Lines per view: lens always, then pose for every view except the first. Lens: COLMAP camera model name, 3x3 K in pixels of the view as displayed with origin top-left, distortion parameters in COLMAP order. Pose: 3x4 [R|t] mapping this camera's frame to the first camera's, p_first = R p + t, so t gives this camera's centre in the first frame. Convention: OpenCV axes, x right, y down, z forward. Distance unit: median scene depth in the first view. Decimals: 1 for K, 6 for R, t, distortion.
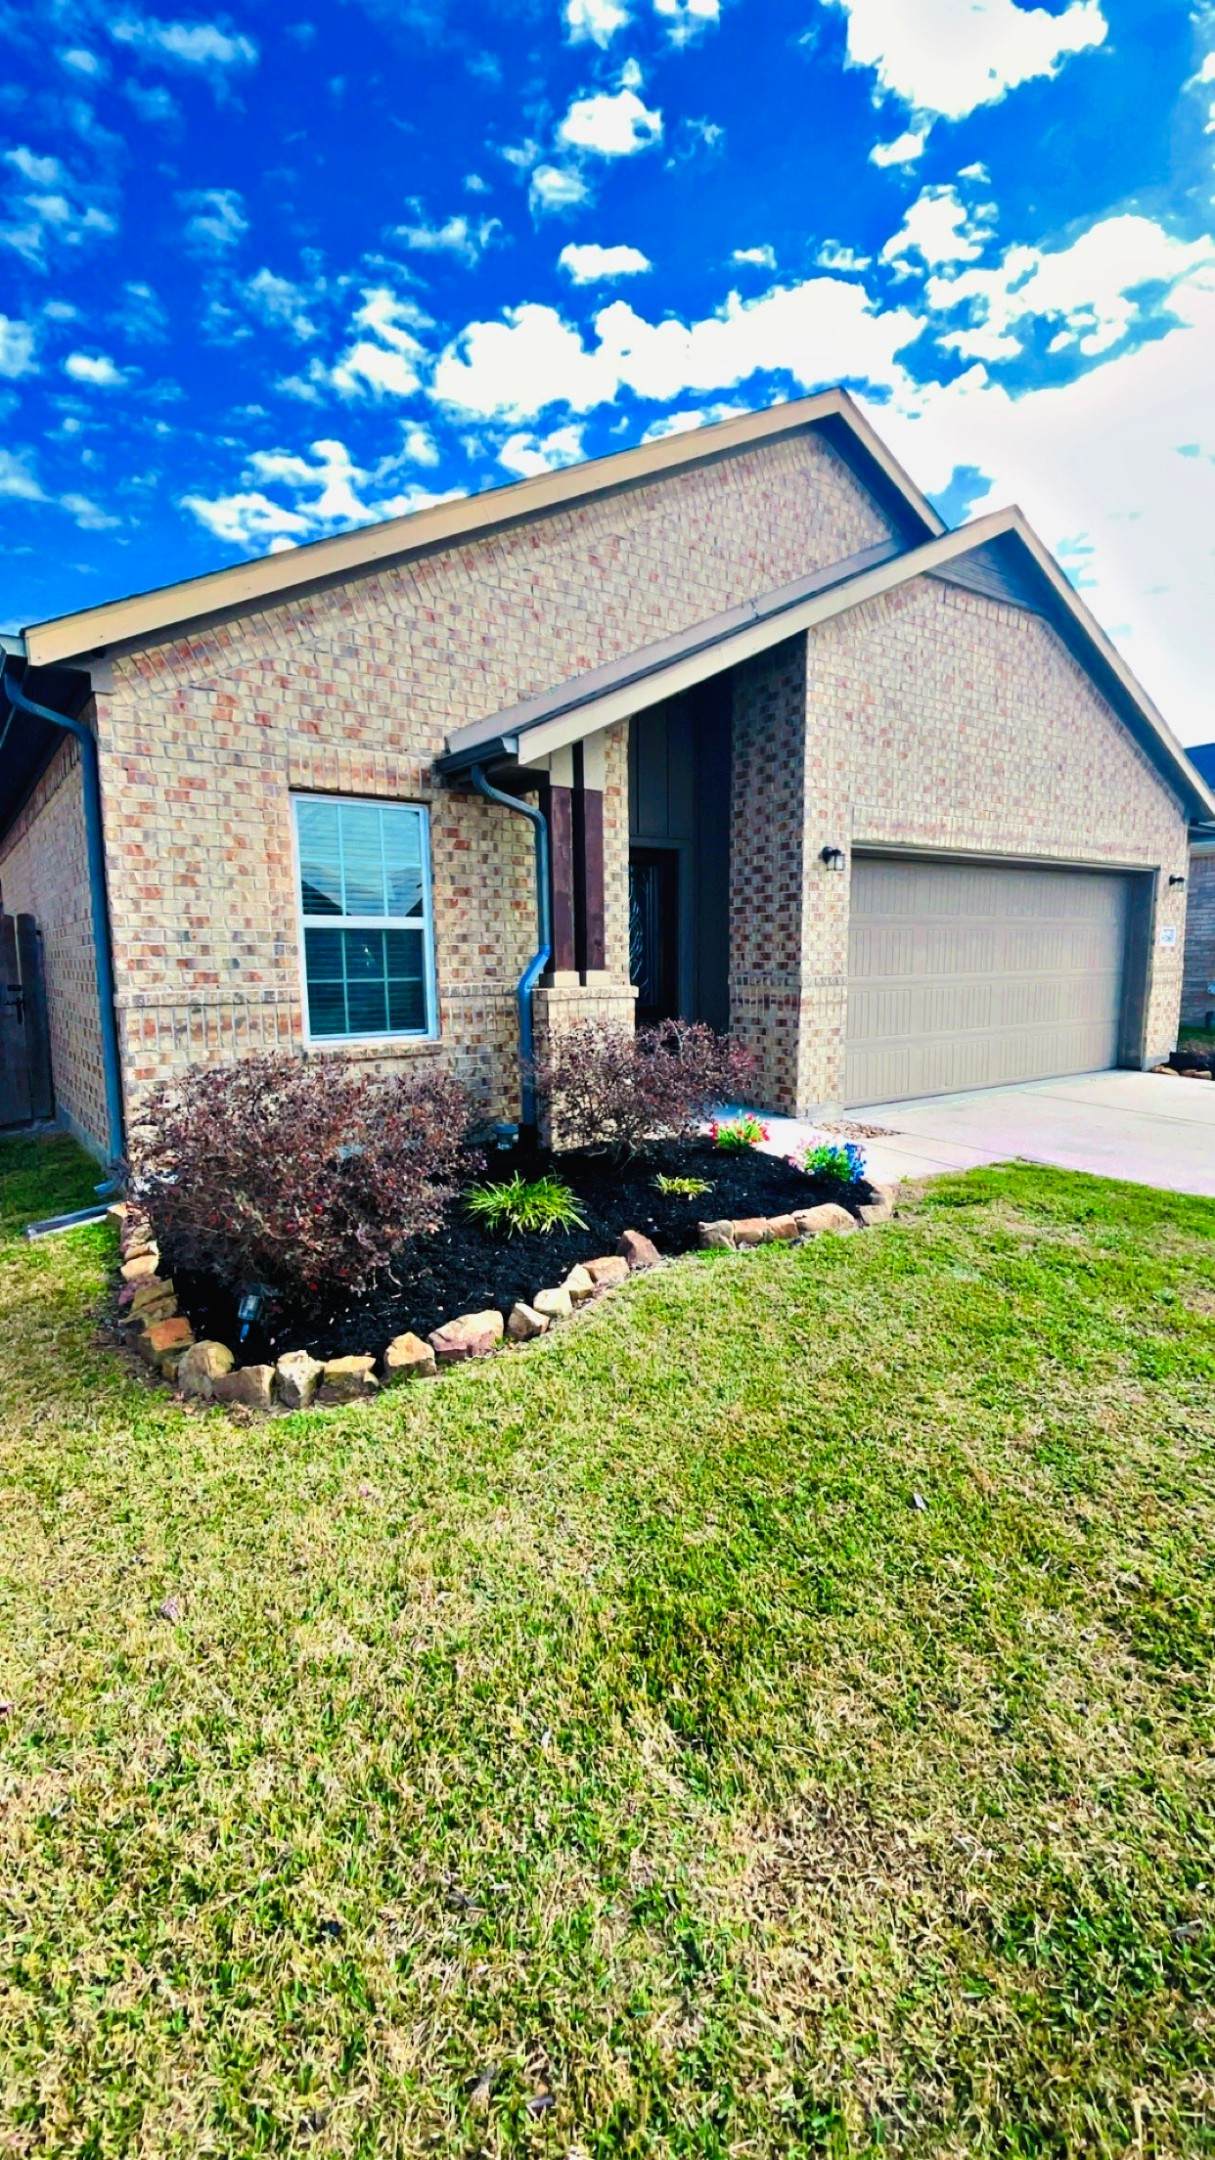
lens RADIAL K [[923.7, 0, 602.4], [0, 923.7, 1083.6], [0, 0, 1]] dist [0.037086, -0.000123]
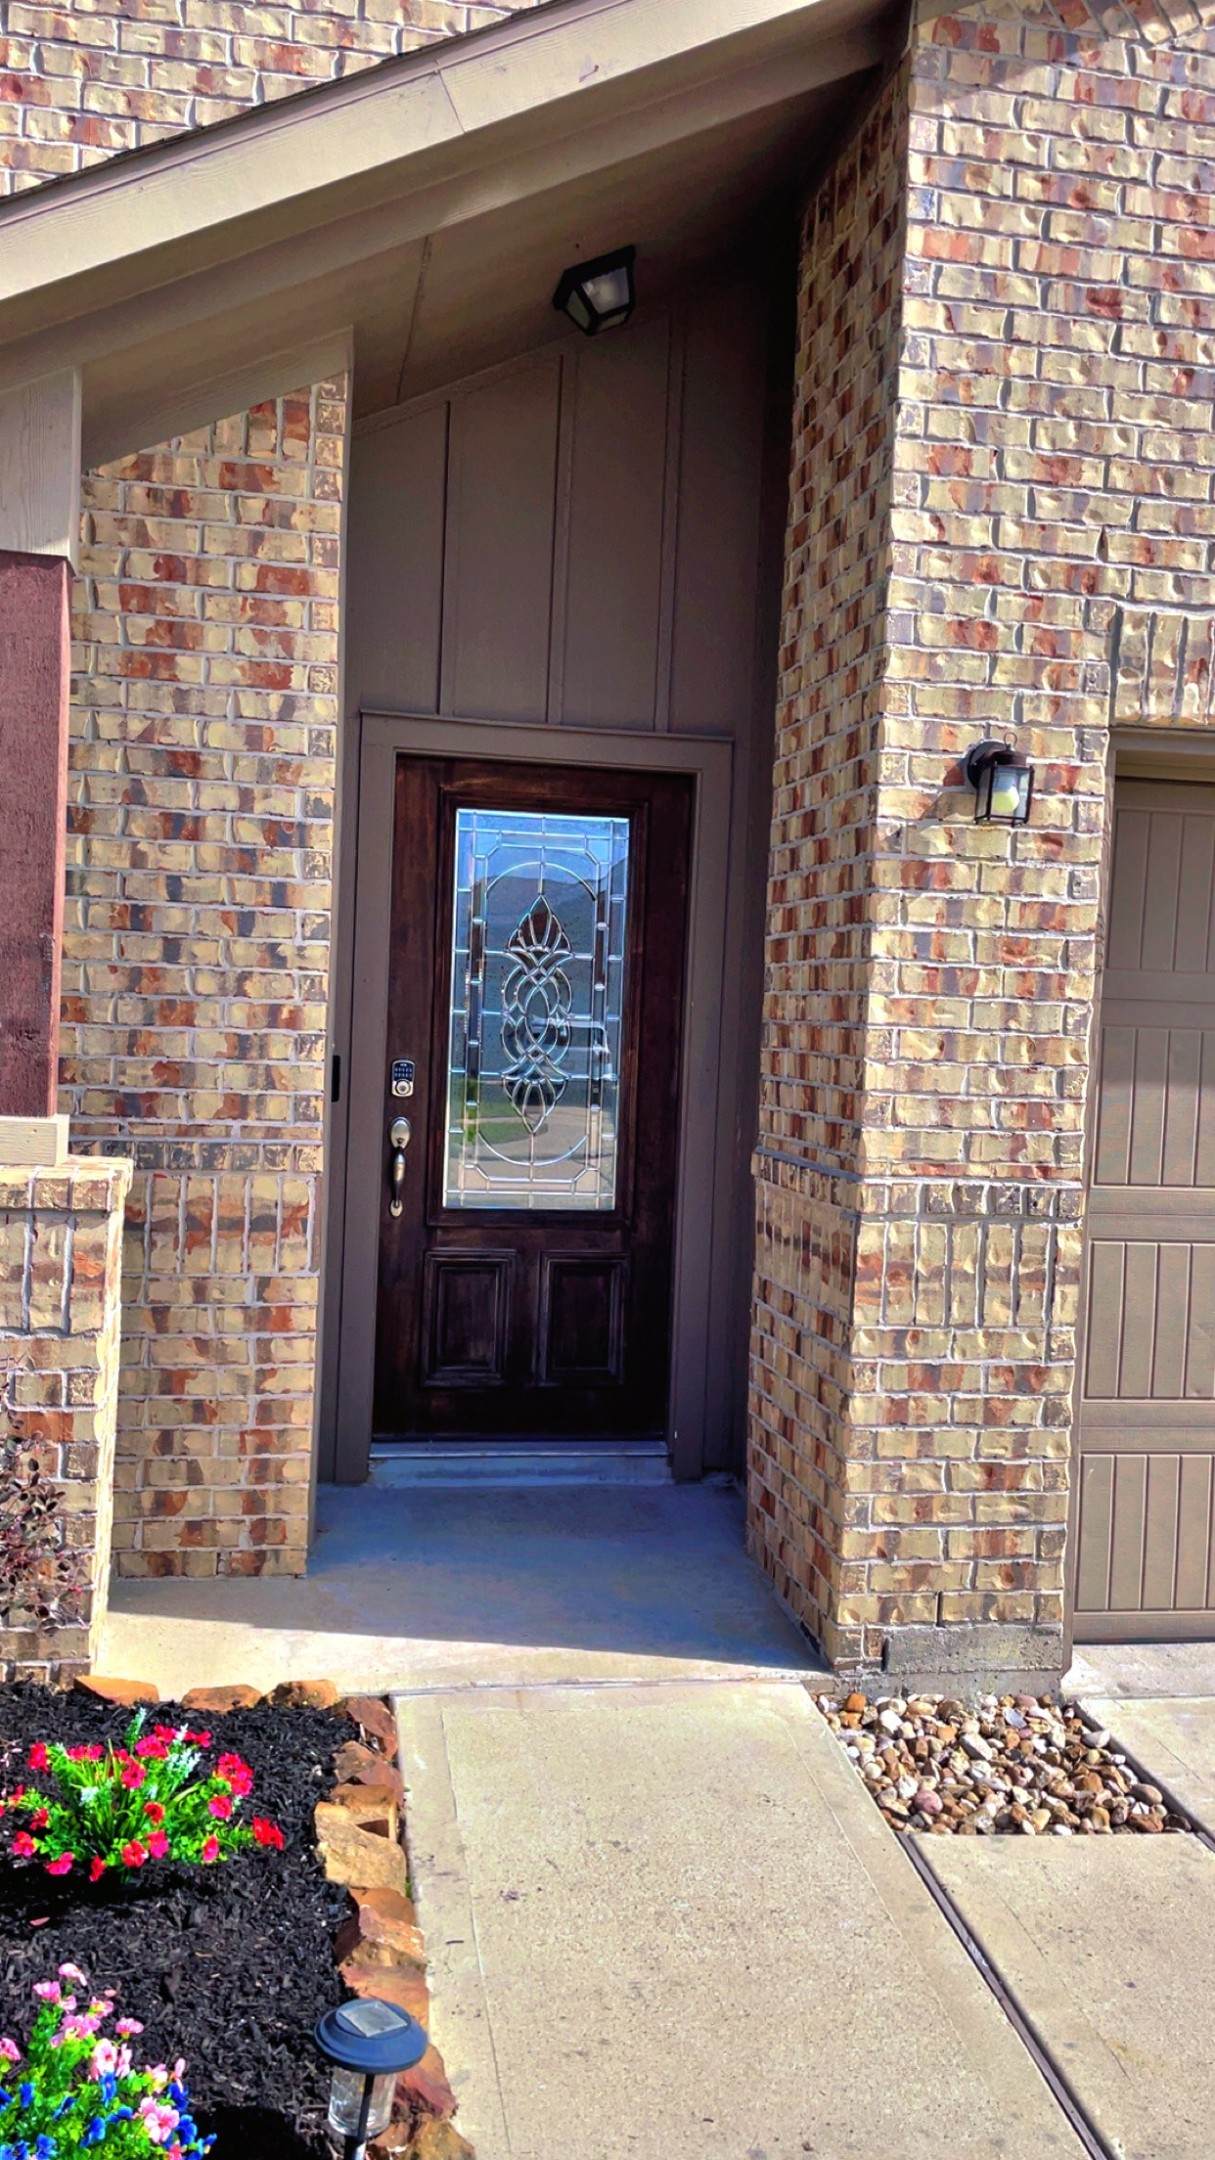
lens RADIAL K [[1684.8, 0, 617.7], [0, 1684.8, 1074.8], [0, 0, 1]] dist [0.089573, -0.105654]
pose [[0.910911, 0.065163, -0.407425, 0.430685], [-0.106072, 0.991246, -0.078614, -0.117860], [0.398735, 0.114827, 0.909849, 0.577574]]
